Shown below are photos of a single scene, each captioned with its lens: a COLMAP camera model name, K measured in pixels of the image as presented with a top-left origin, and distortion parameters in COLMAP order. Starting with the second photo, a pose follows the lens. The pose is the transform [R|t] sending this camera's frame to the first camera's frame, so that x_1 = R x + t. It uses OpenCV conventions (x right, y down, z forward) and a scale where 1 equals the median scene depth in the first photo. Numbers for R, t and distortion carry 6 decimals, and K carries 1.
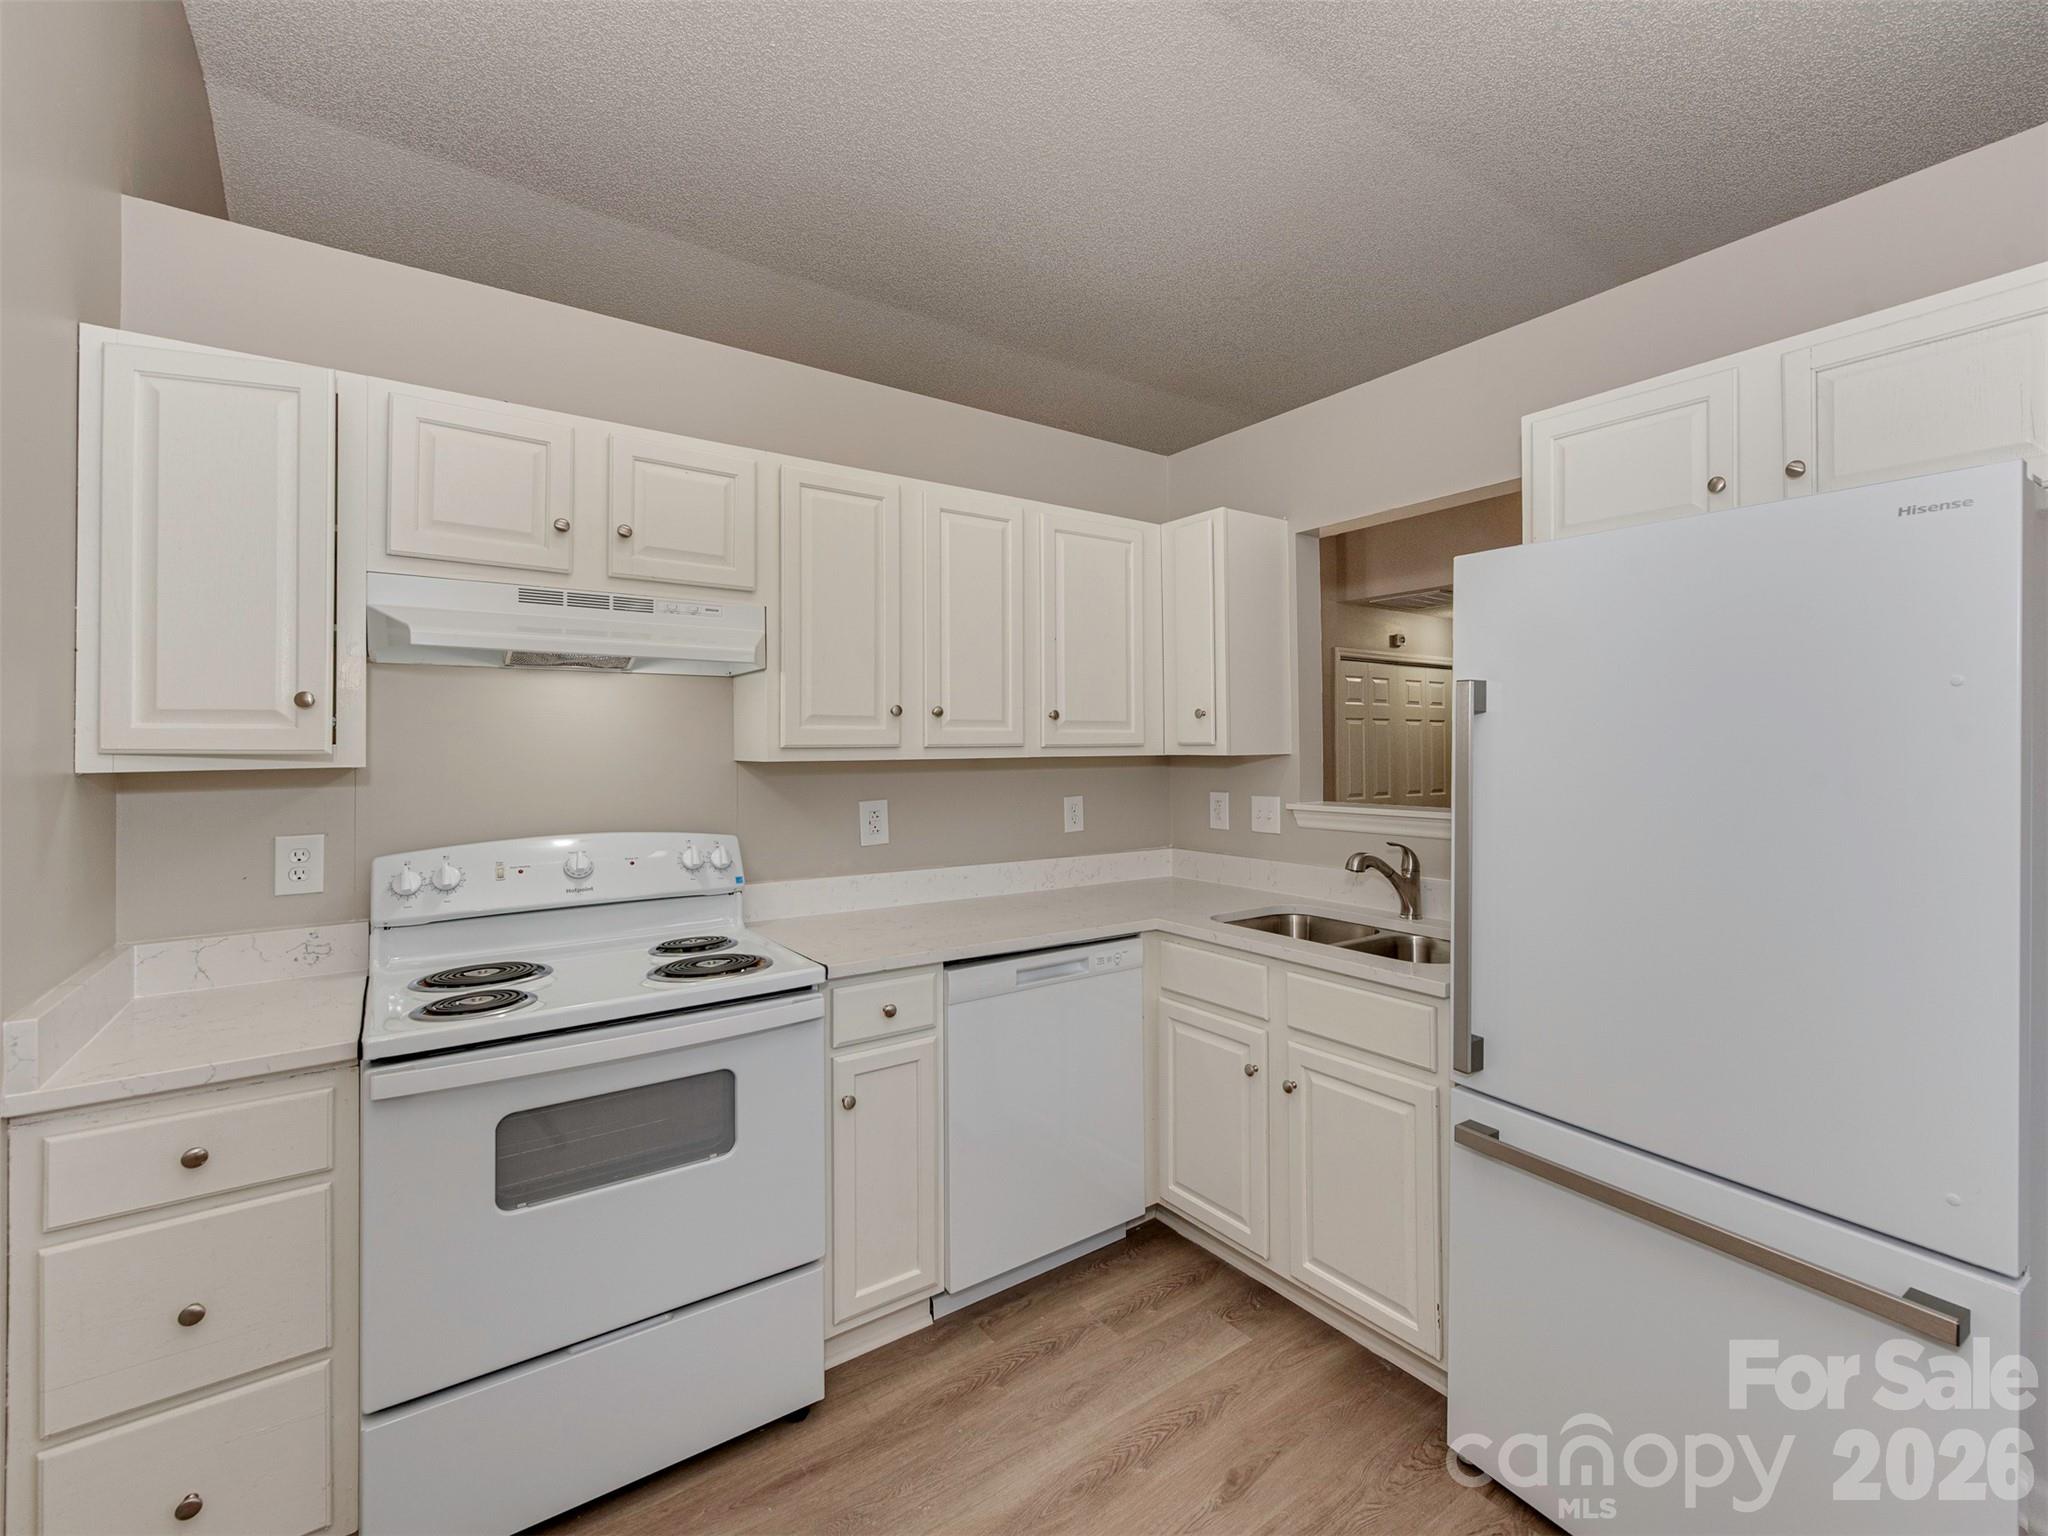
lens RADIAL K [[910.1, 0, 1068.6], [0, 910.1, 736.2], [0, 0, 1]] dist [0.008679, -0.004497]
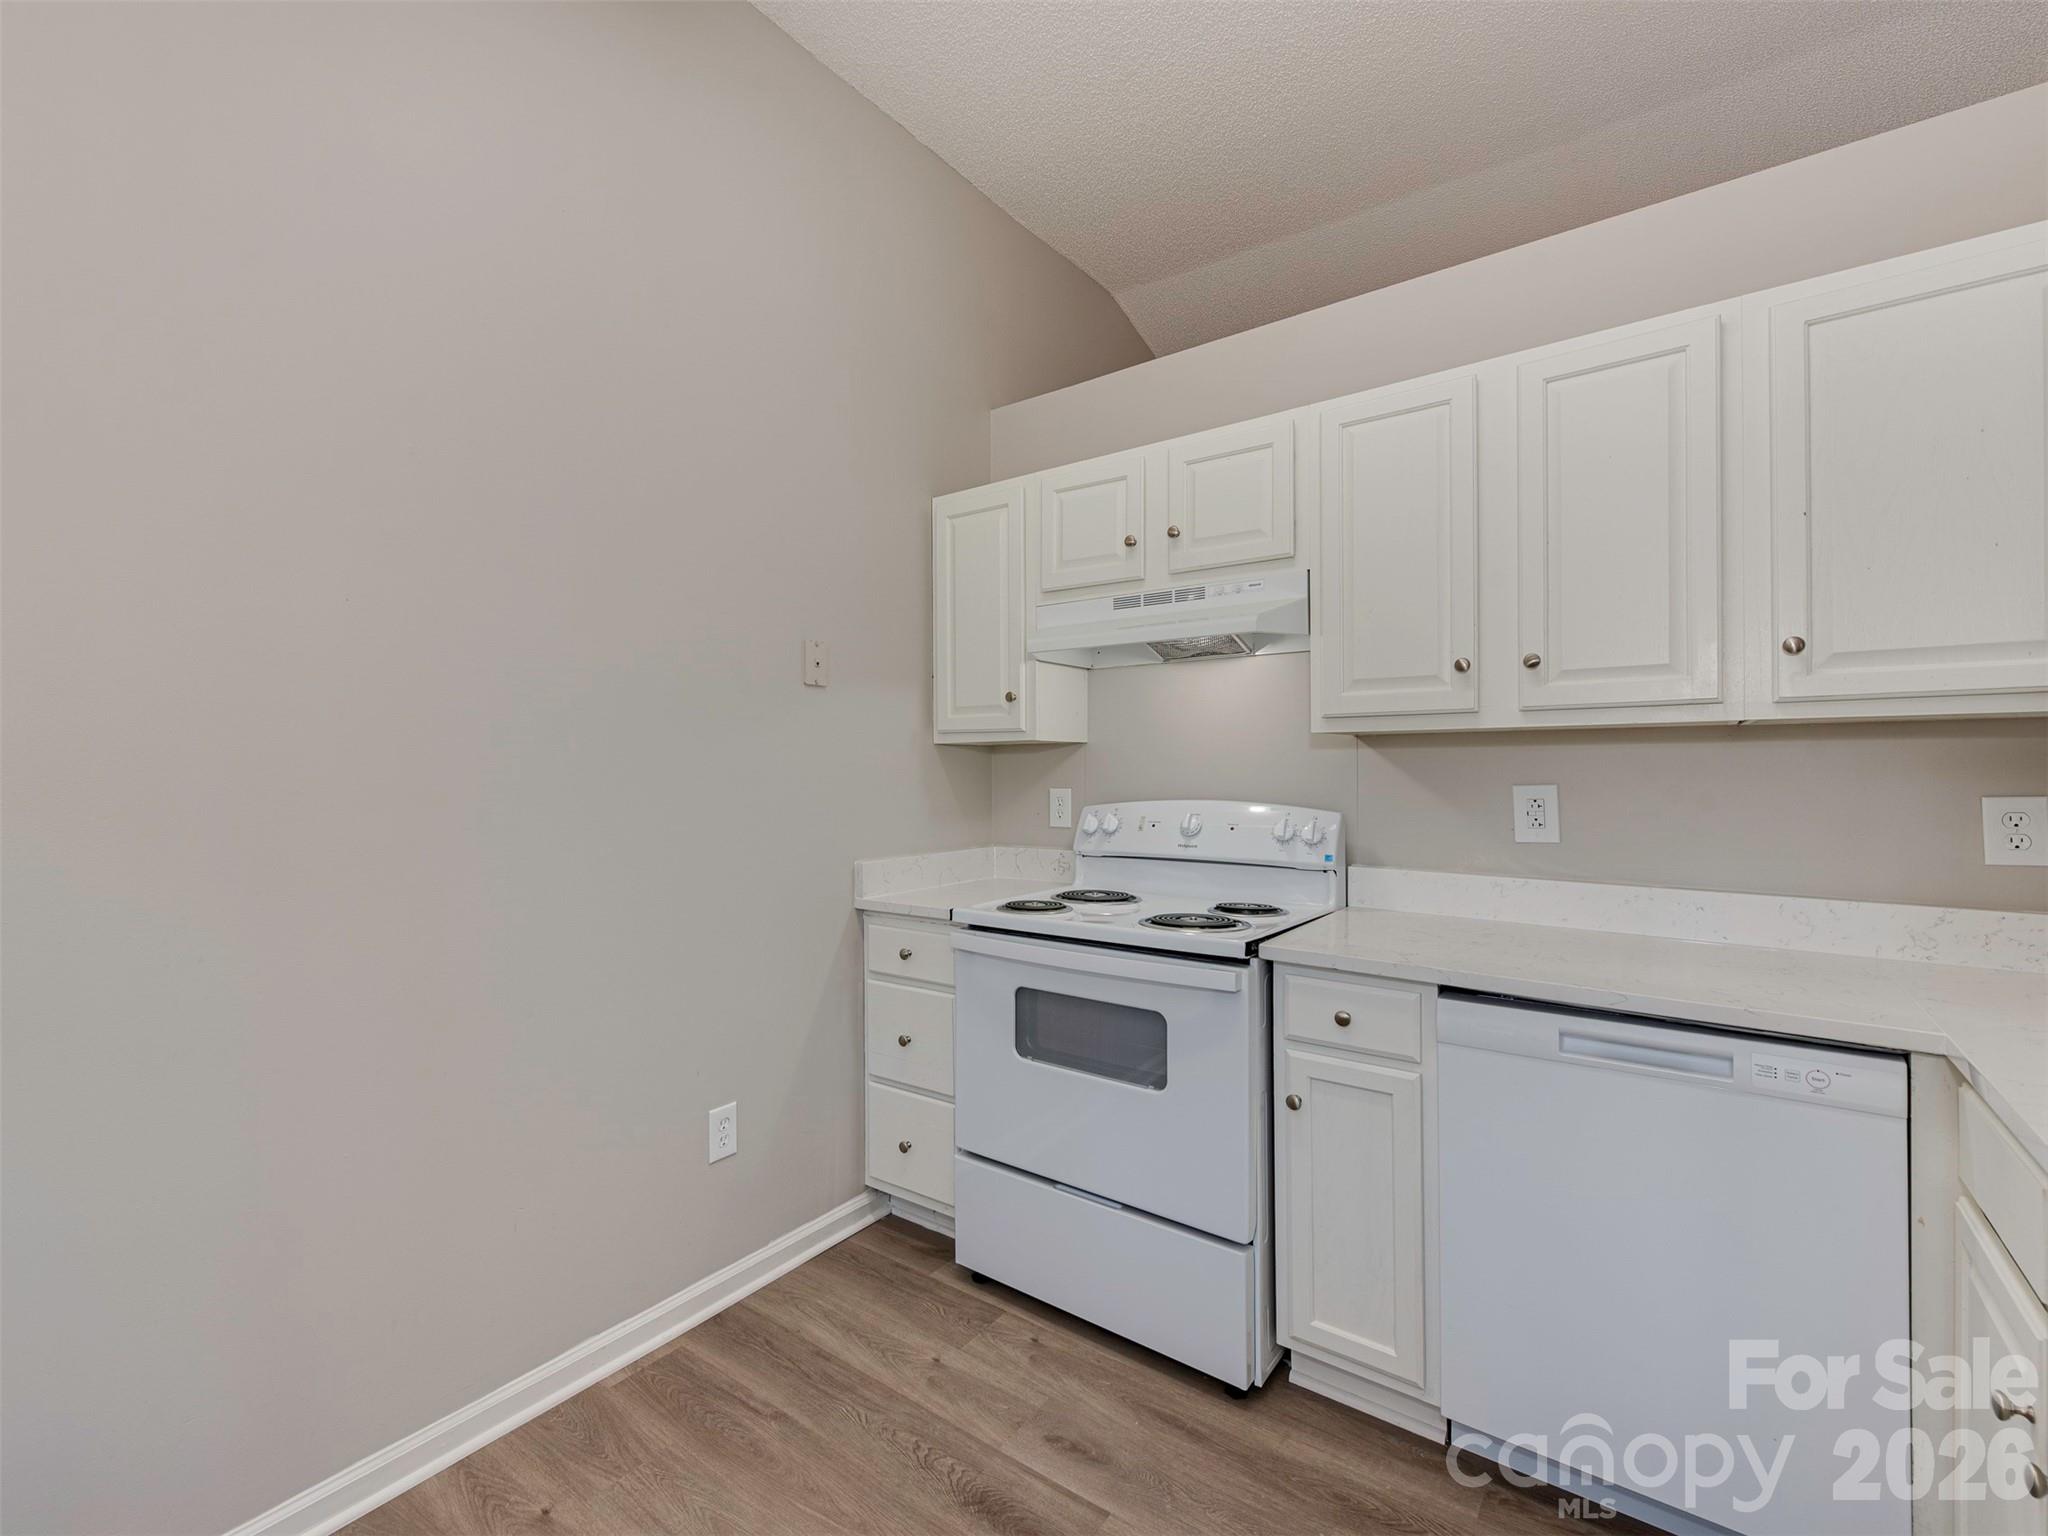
lens RADIAL K [[910.1, 0, 1016.7], [0, 910.1, 768.5], [0, 0, 1]] dist [0.008679, -0.004497]
pose [[0.277953, 0.005560, -0.960578, 0.541847], [0.015894, 0.999820, 0.010387, 0.055074], [0.960463, -0.018155, 0.277815, 0.480516]]
